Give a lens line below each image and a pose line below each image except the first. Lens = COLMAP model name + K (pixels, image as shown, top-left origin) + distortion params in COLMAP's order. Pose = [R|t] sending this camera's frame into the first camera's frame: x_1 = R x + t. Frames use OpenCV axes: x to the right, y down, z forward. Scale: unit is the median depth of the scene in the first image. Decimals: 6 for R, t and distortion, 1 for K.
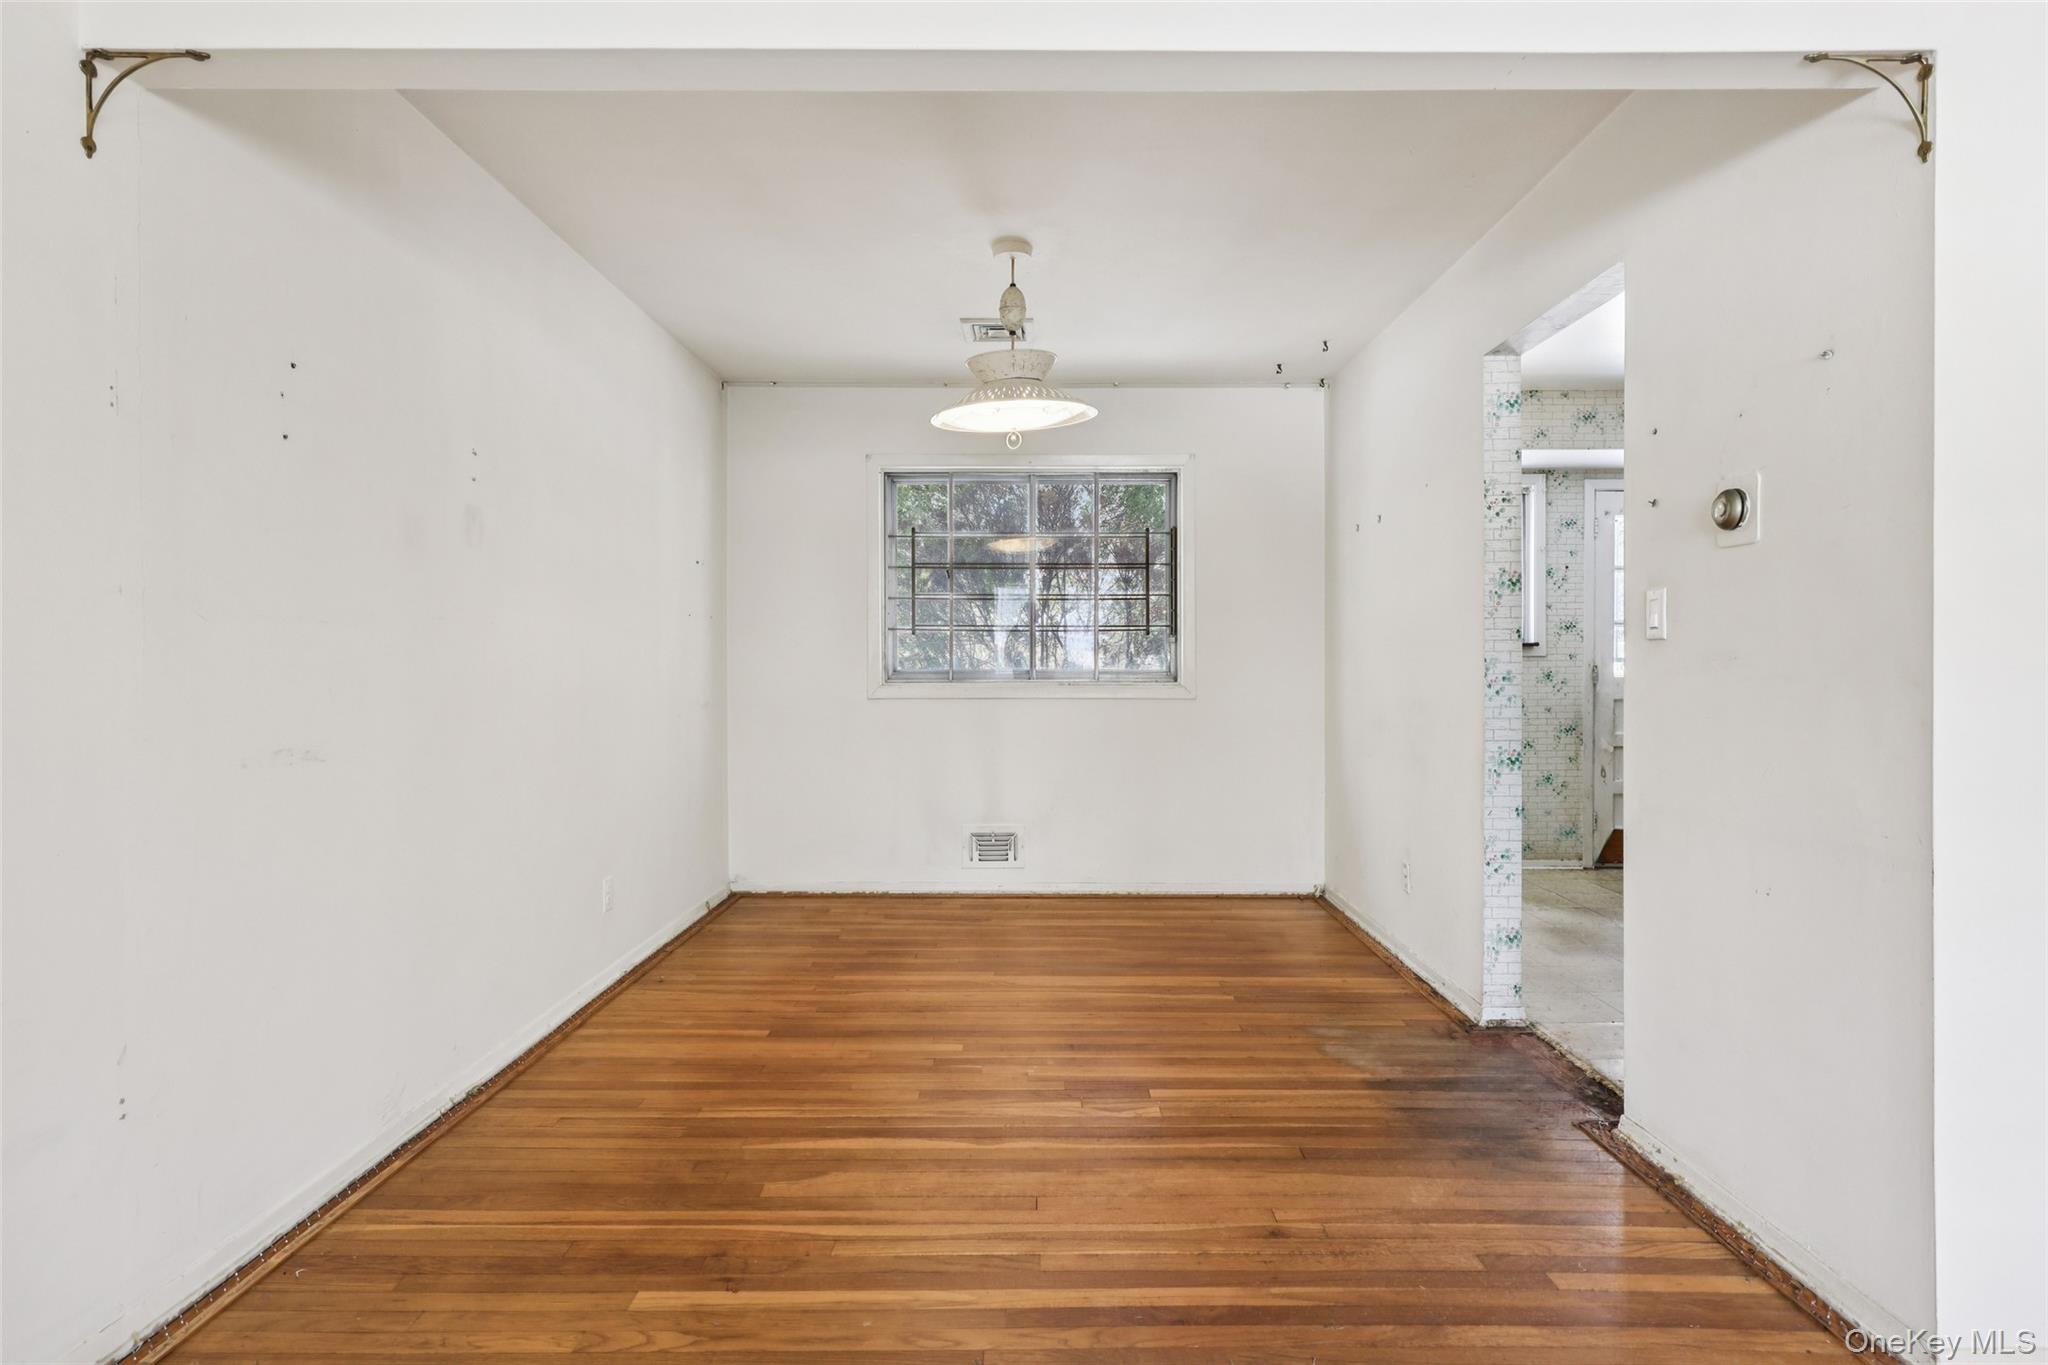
lens RADIAL K [[1081.8, 0, 1025.1], [0, 1081.8, 669.9], [0, 0, 1]] dist [-0.000887, -0.000379]
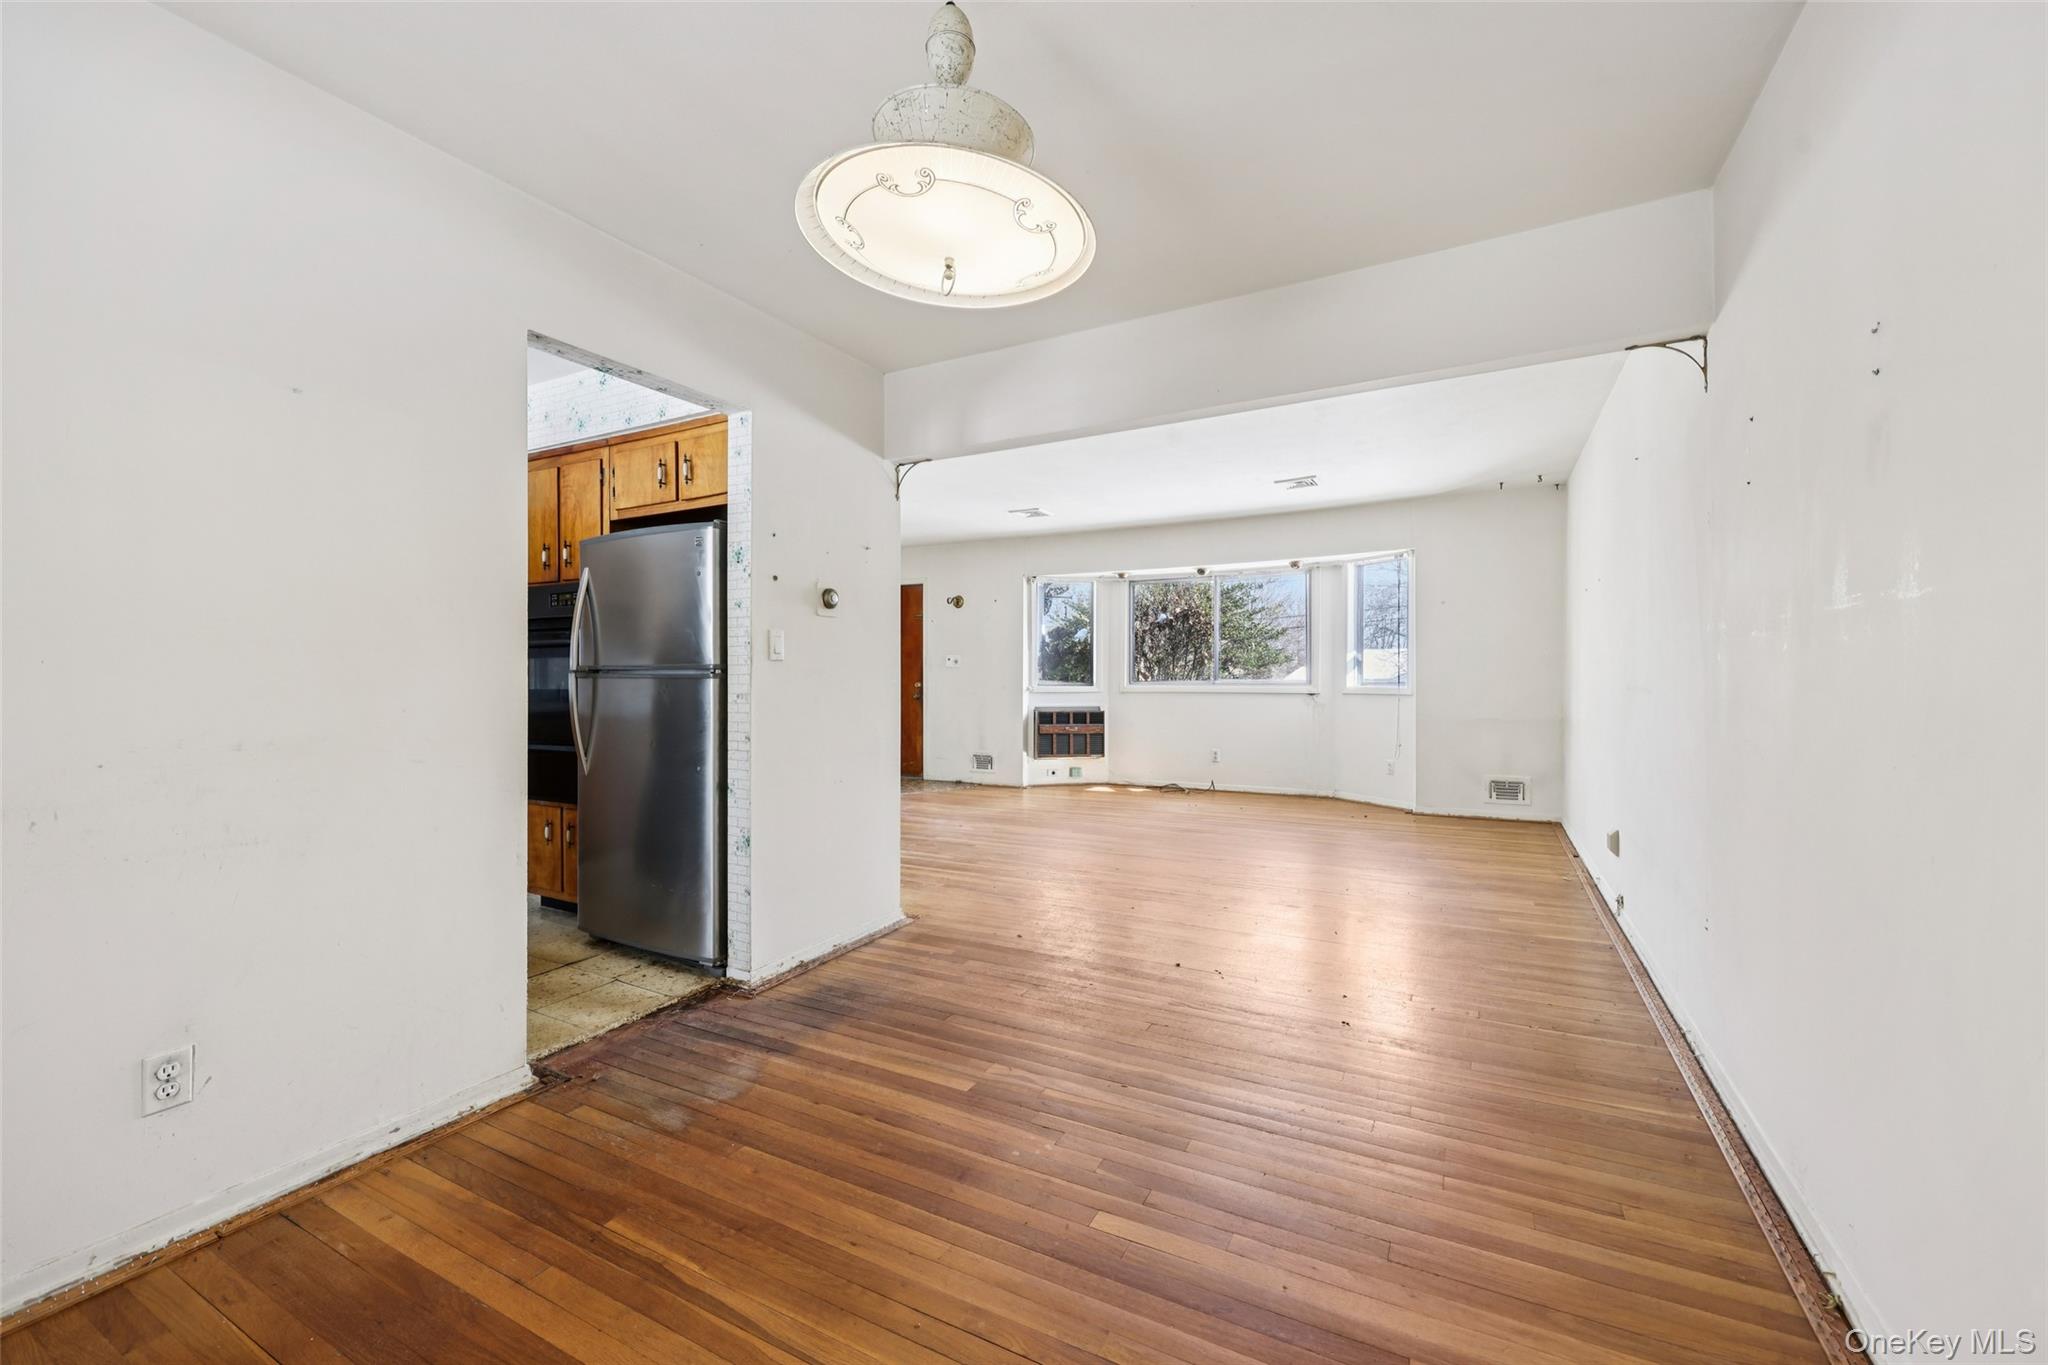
lens RADIAL K [[825.4, 0, 1028.1], [0, 825.4, 668.4], [0, 0, 1]] dist [-0.000146, 0.000164]
pose [[-0.881361, 0.009527, 0.472347, -0.329764], [0.011776, 0.999929, 0.001806, -0.012715], [-0.472296, 0.007154, -0.881411, 1.767796]]
